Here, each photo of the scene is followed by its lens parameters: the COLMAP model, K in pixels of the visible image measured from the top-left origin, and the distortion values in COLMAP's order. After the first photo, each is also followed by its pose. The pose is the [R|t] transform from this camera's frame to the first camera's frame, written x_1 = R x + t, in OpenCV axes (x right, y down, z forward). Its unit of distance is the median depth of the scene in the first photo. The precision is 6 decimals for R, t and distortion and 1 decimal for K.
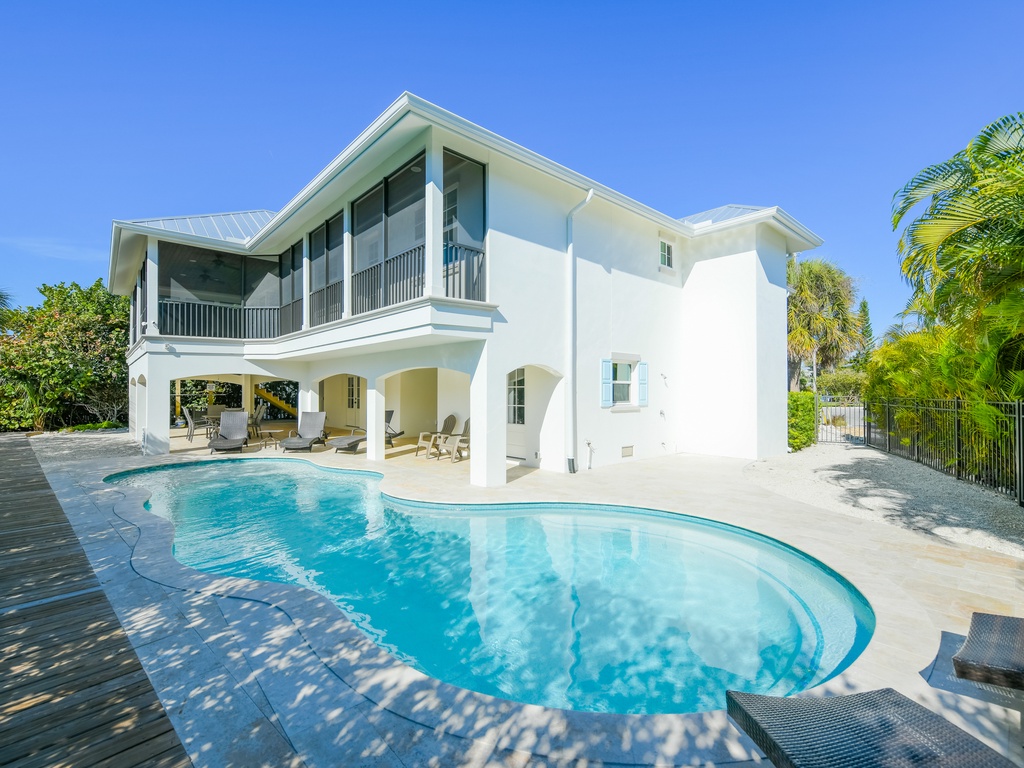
lens RADIAL K [[457.2, 0, 511.5], [0, 457.2, 382.5], [0, 0, 1]] dist [0.005355, -0.001794]
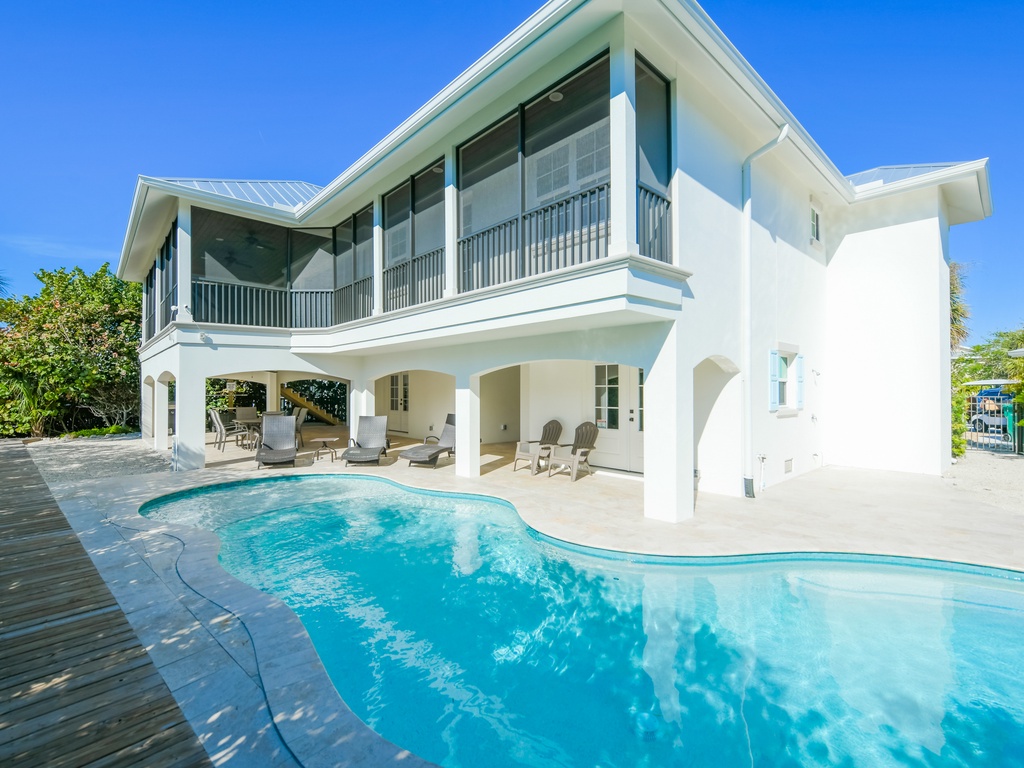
lens RADIAL K [[457.2, 0, 513.5], [0, 457.2, 383.4], [0, 0, 1]] dist [0.005355, -0.001794]
pose [[0.999911, -0.000126, 0.013315, -0.210458], [0.000098, 0.999998, 0.002111, 0.003447], [-0.013315, -0.002110, 0.999909, 0.179984]]
